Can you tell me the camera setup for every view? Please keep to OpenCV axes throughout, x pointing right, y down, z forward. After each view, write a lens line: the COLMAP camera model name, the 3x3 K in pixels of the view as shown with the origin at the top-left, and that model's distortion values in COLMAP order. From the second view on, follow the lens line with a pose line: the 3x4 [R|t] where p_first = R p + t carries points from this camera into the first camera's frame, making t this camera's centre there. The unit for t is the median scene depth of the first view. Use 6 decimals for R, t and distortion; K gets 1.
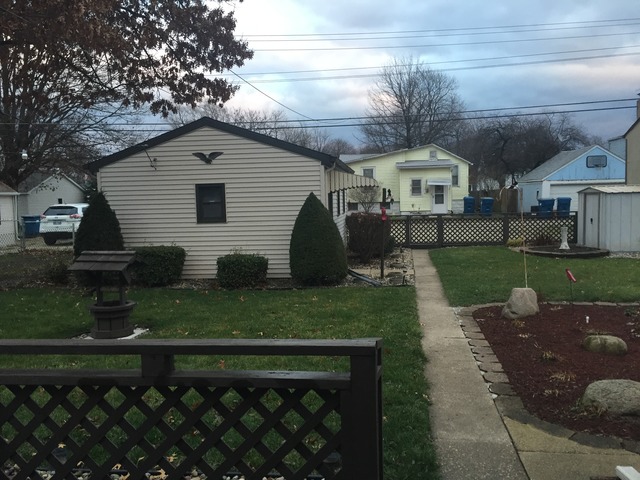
lens RADIAL K [[543.7, 0, 320.0], [0, 543.7, 240.0], [0, 0, 1]] dist [0.059165, -0.000602]
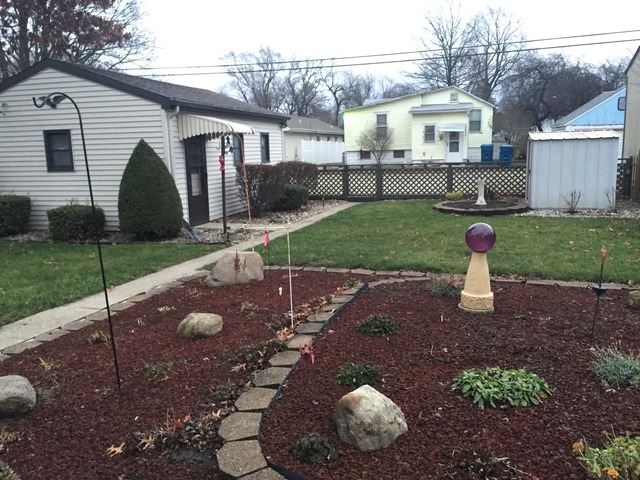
lens RADIAL K [[547.8, 0, 320.0], [0, 547.8, 240.0], [0, 0, 1]] dist [0.068437, -0.093086]
pose [[0.989138, 0.025519, -0.144759, 0.321228], [-0.011901, 0.995485, 0.094174, -0.007451], [0.146508, -0.091428, 0.984975, 0.085711]]
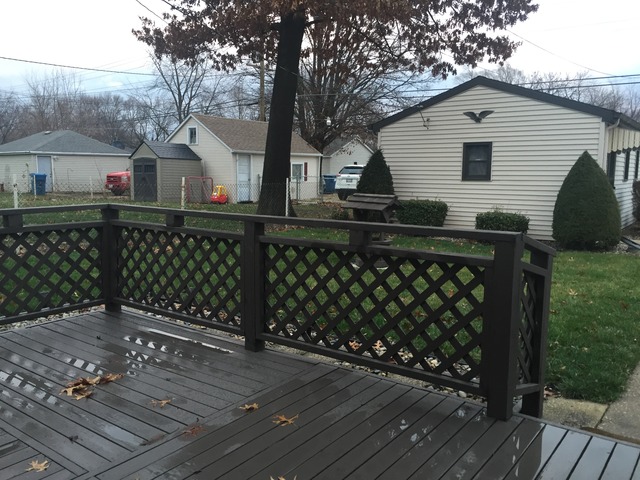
lens RADIAL K [[547.8, 0, 320.0], [0, 547.8, 240.0], [0, 0, 1]] dist [0.068437, -0.093086]
pose [[0.872906, 0.094023, -0.478742, 0.042552], [-0.067548, 0.995095, 0.072271, 0.019914], [0.483189, -0.030747, 0.874976, -0.042151]]
